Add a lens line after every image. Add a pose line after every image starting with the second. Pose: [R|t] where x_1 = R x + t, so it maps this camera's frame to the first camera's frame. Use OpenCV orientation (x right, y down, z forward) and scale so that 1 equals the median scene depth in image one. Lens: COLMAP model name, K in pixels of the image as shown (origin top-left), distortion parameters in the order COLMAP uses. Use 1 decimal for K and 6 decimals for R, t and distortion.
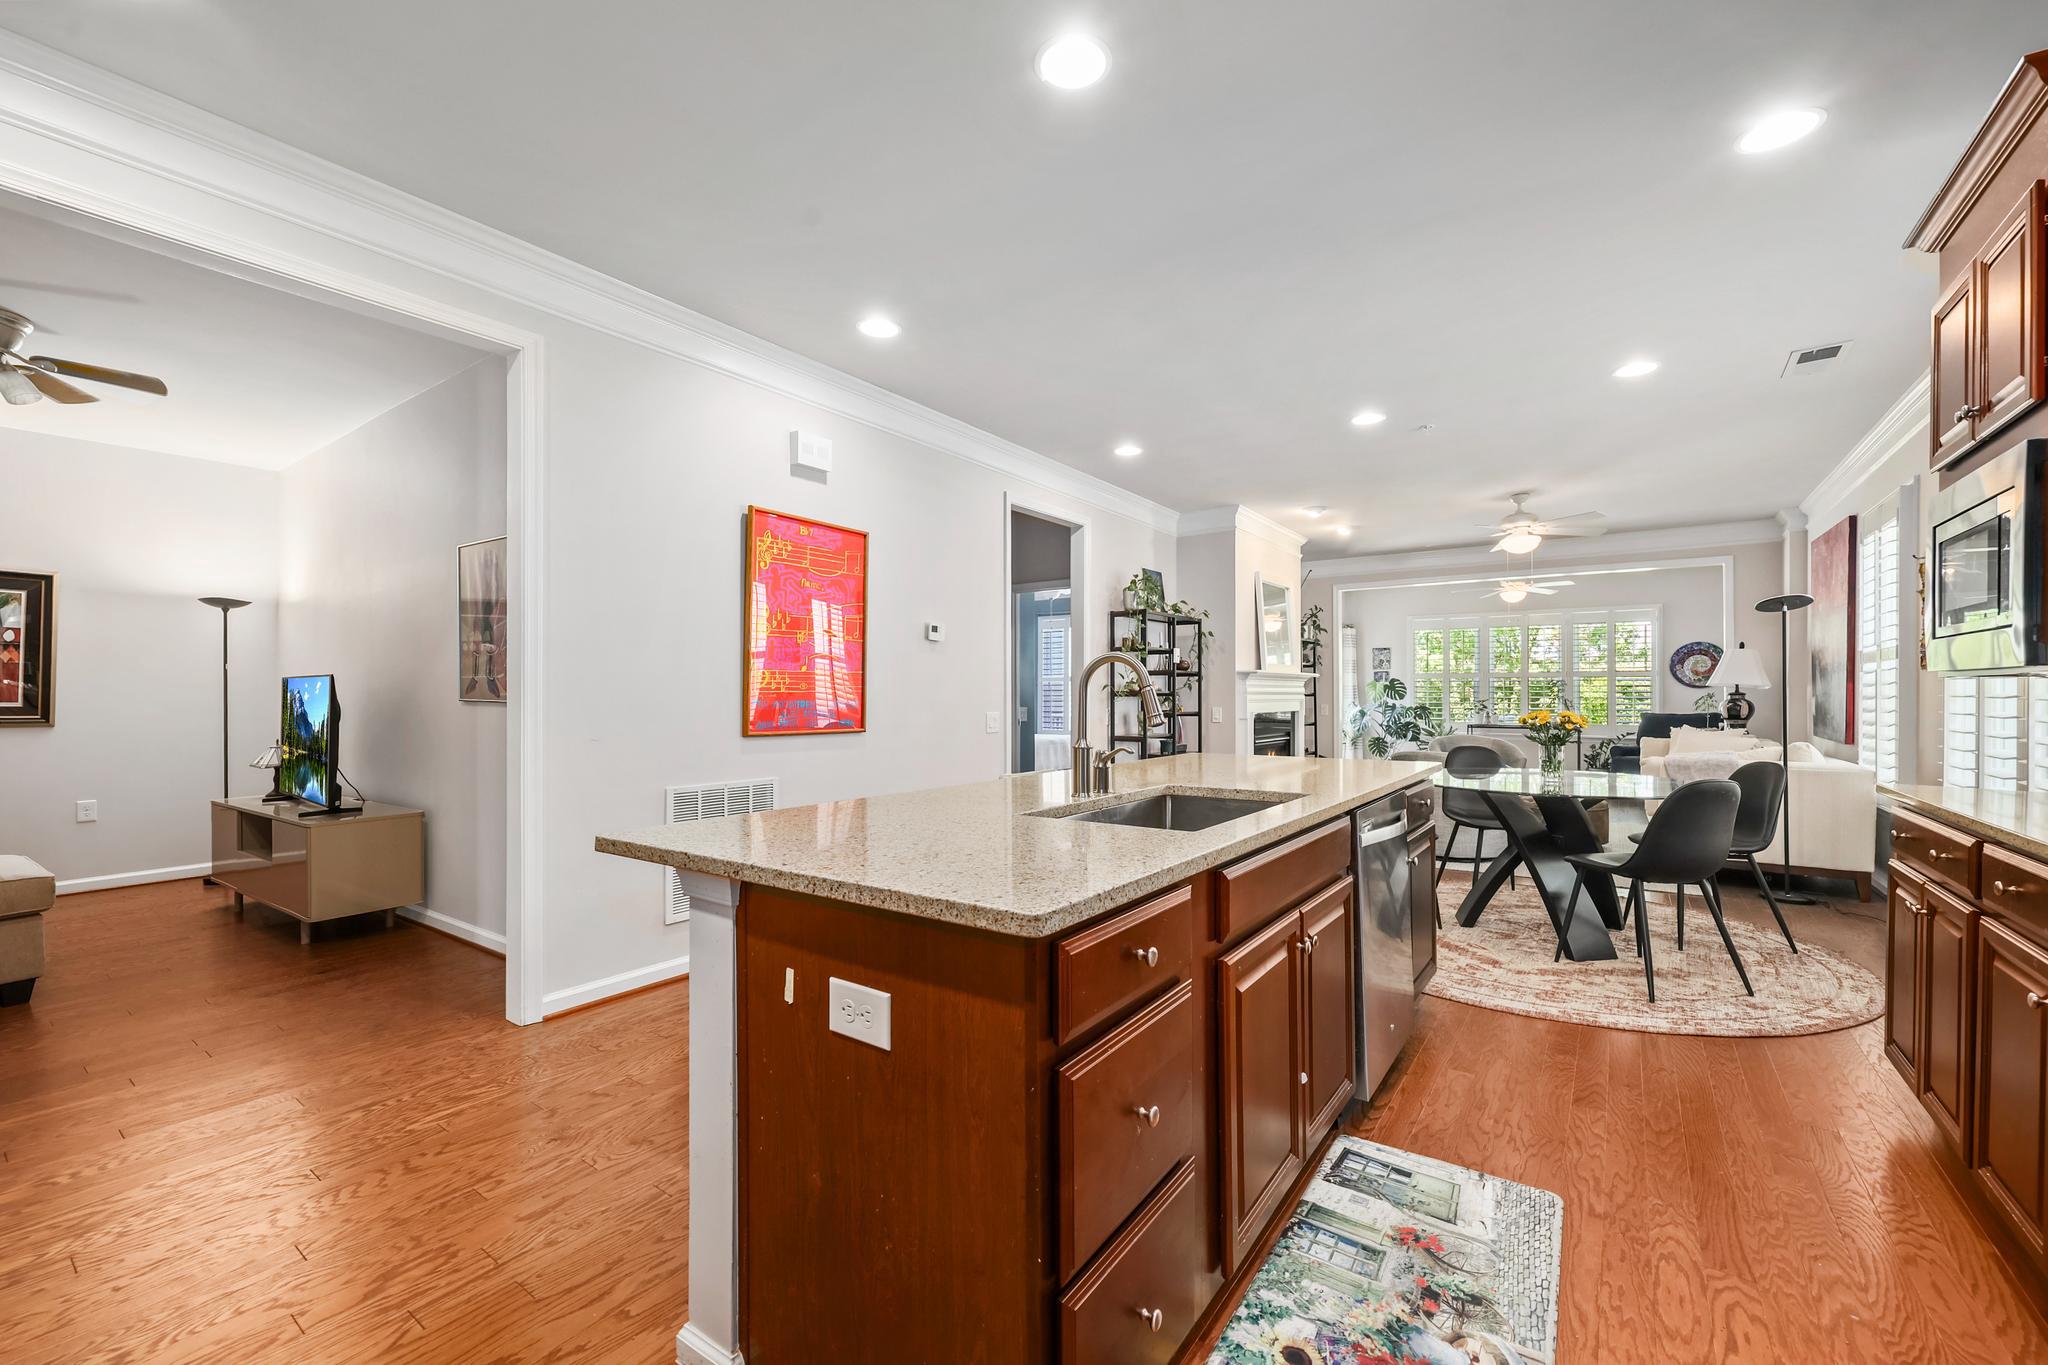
lens RADIAL K [[831.3, 0, 1034.4], [0, 831.3, 690.0], [0, 0, 1]] dist [0.000610, 0.000250]
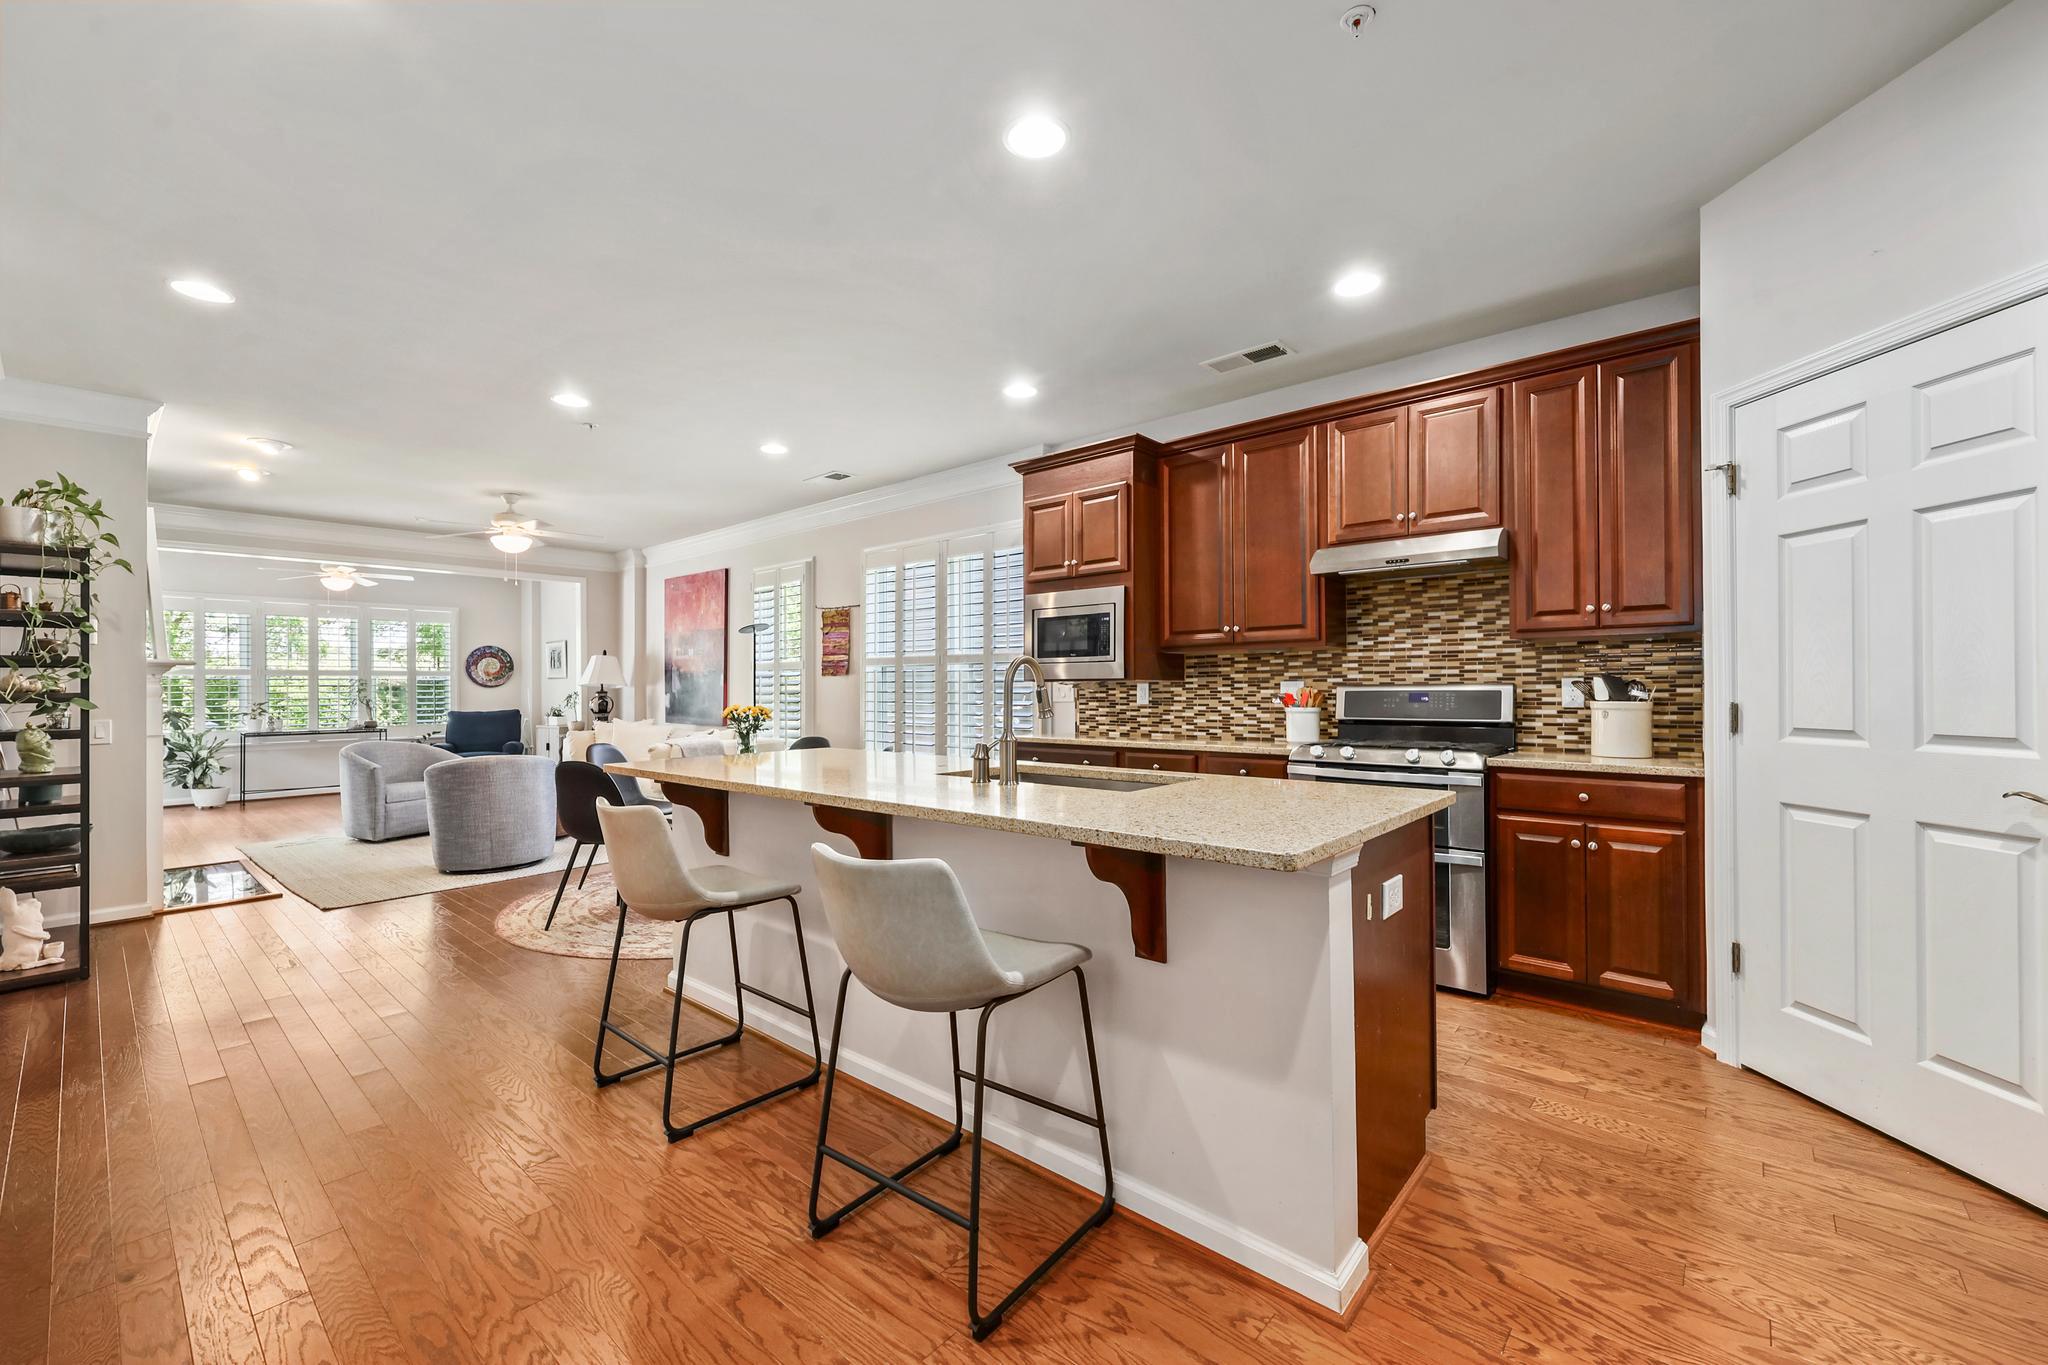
lens RADIAL K [[823.9, 0, 1024.0], [0, 823.9, 682.5], [0, 0, 1]] dist [-0.000618, 0.000099]
pose [[0.104610, 0.005713, 0.994497, -0.394735], [0.003544, 0.999975, -0.006118, 0.000189], [-0.994507, 0.004164, 0.104587, 0.328807]]
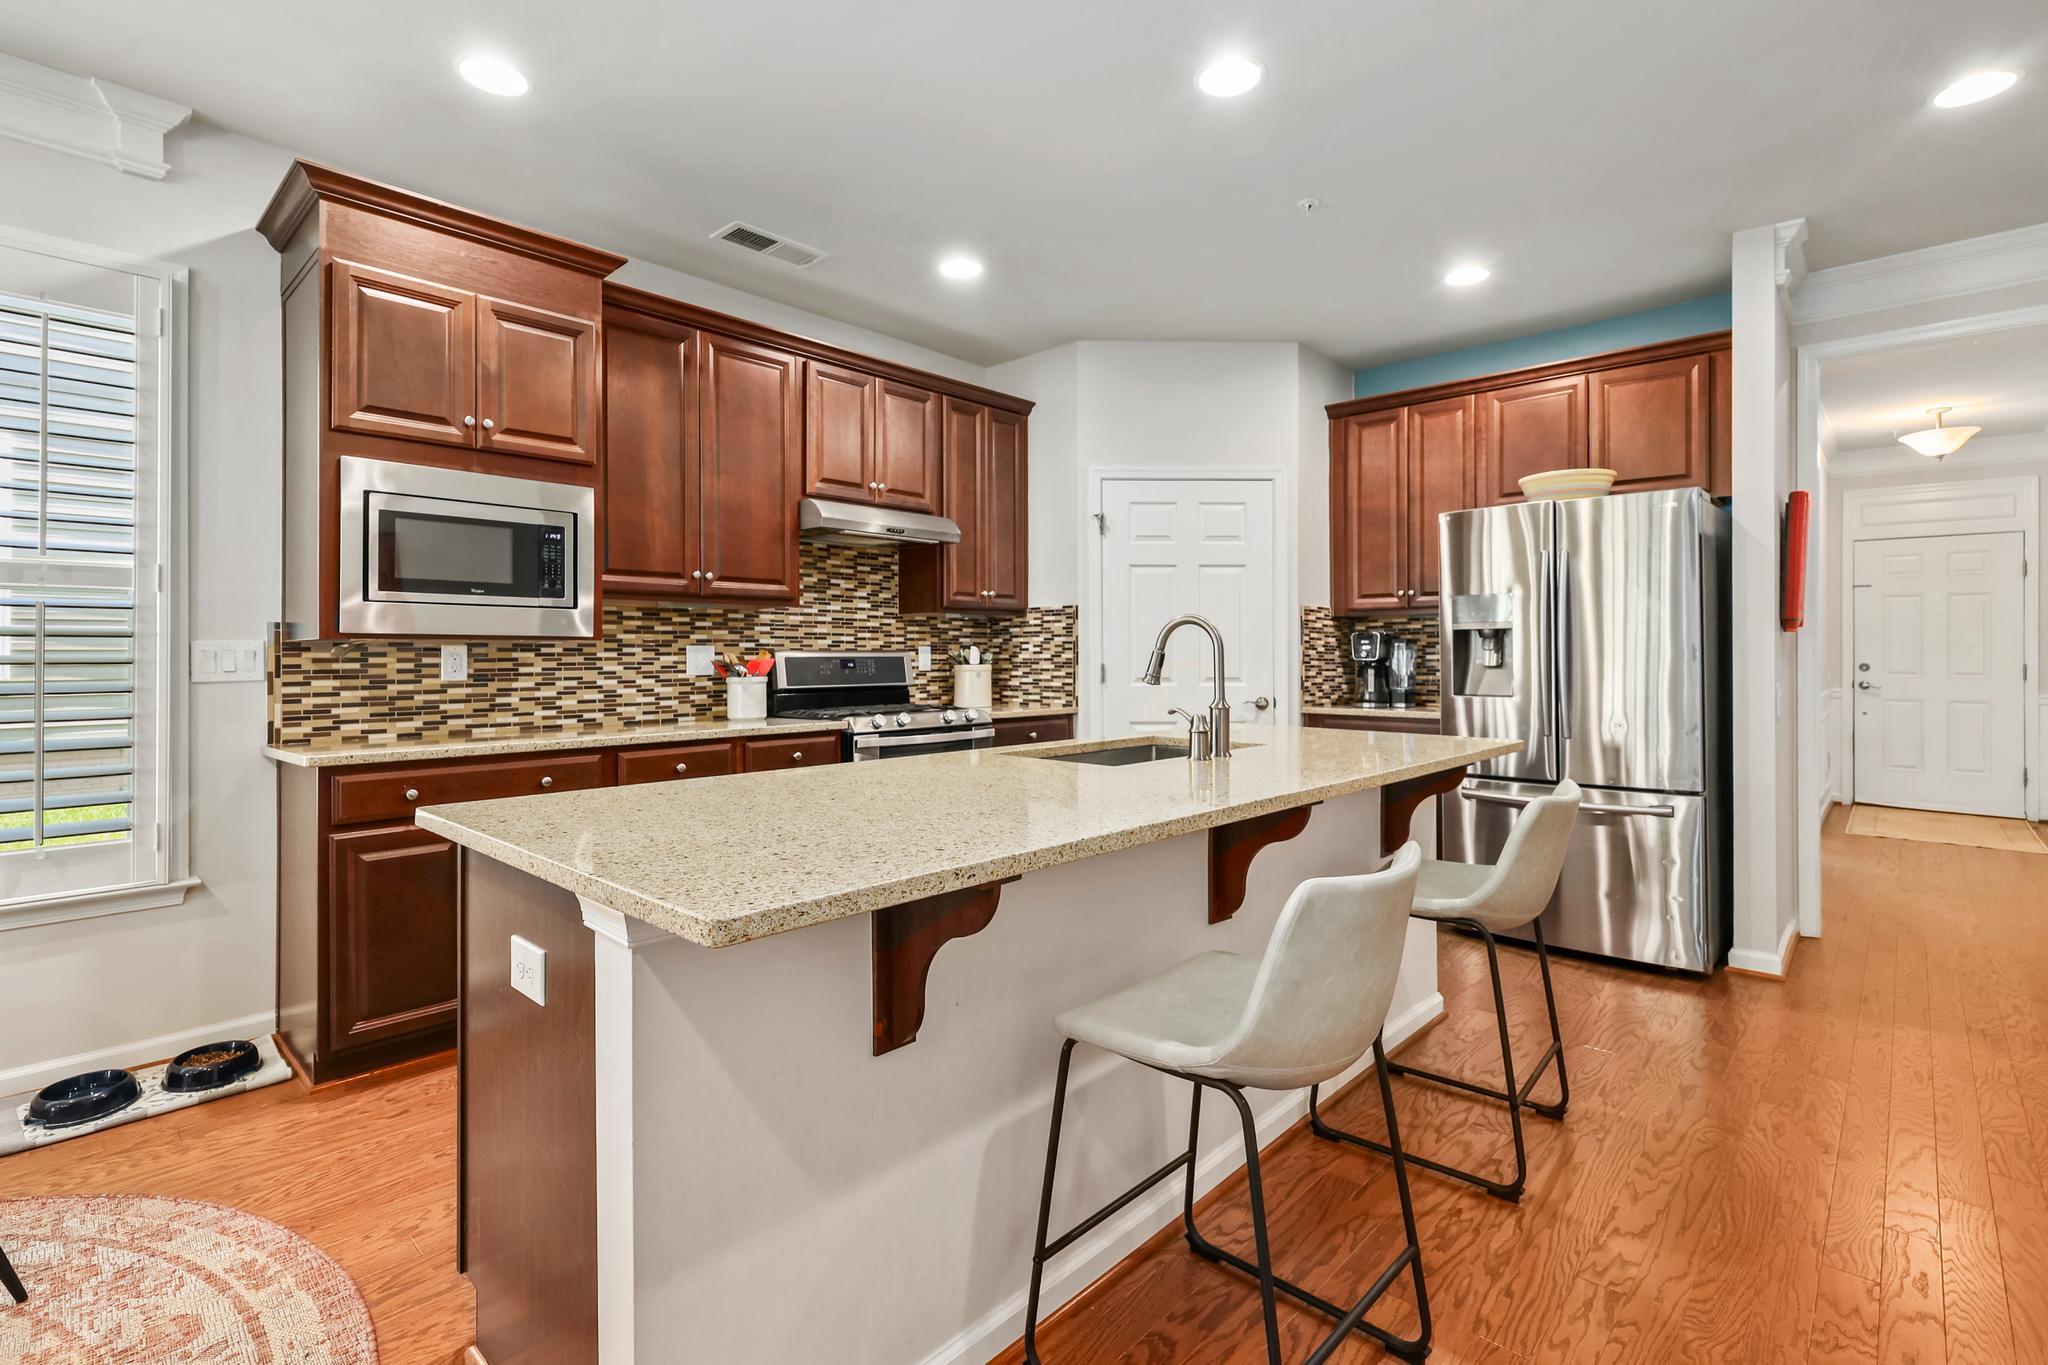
lens RADIAL K [[950.8, 0, 1029.8], [0, 950.8, 650.4], [0, 0, 1]] dist [-0.001593, -0.000454]
pose [[-0.991450, 0.003229, 0.130446, 0.054757], [0.002276, 0.999970, -0.007452, 0.004708], [-0.130466, -0.007091, -0.991427, 0.832342]]
